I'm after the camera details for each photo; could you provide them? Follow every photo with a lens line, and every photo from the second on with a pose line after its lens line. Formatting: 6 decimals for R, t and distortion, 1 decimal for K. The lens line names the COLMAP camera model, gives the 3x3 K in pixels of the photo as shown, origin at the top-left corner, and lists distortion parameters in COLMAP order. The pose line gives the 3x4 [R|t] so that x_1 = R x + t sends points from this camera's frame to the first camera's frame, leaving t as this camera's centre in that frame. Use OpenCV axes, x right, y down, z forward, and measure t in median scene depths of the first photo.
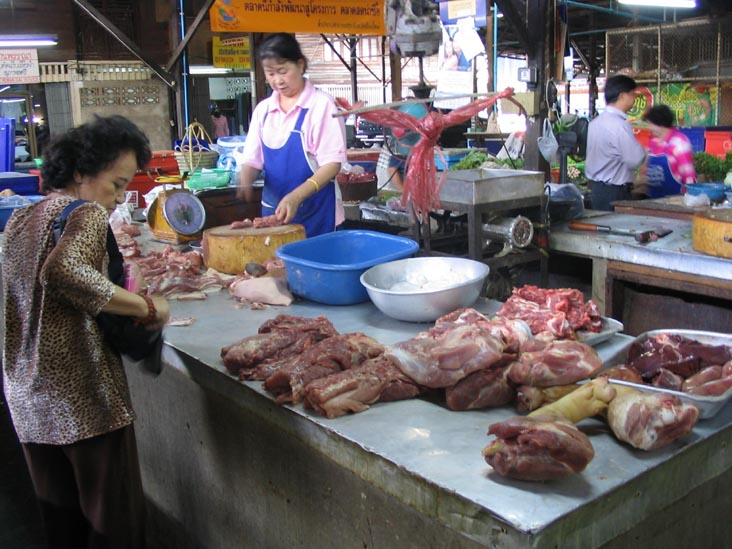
lens RADIAL K [[817.0, 0, 365.3], [0, 817.0, 275.3], [0, 0, 1]] dist [-0.119881, 0.000000]
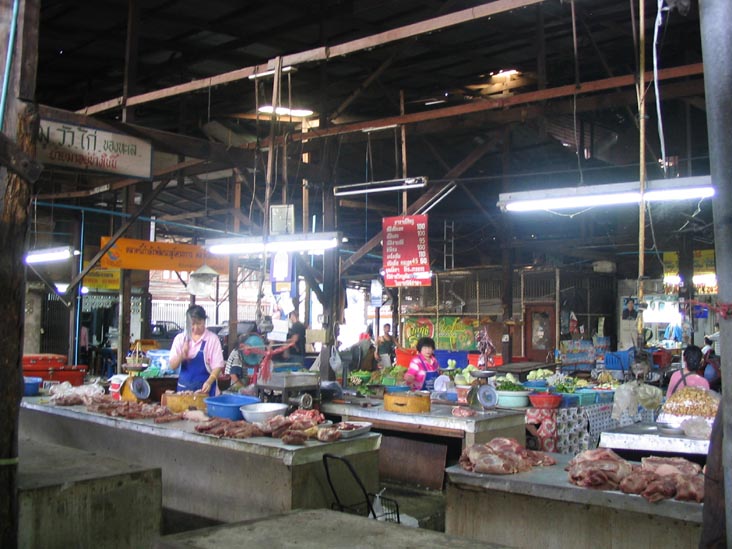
lens RADIAL K [[817.0, 0, 366.4], [0, 817.0, 274.2], [0, 0, 1]] dist [-0.119881, 0.000000]
pose [[0.976266, 0.057074, 0.208919, -0.088446], [-0.000784, 0.965577, -0.260116, 0.131711], [-0.216573, 0.253778, 0.942705, -0.826572]]
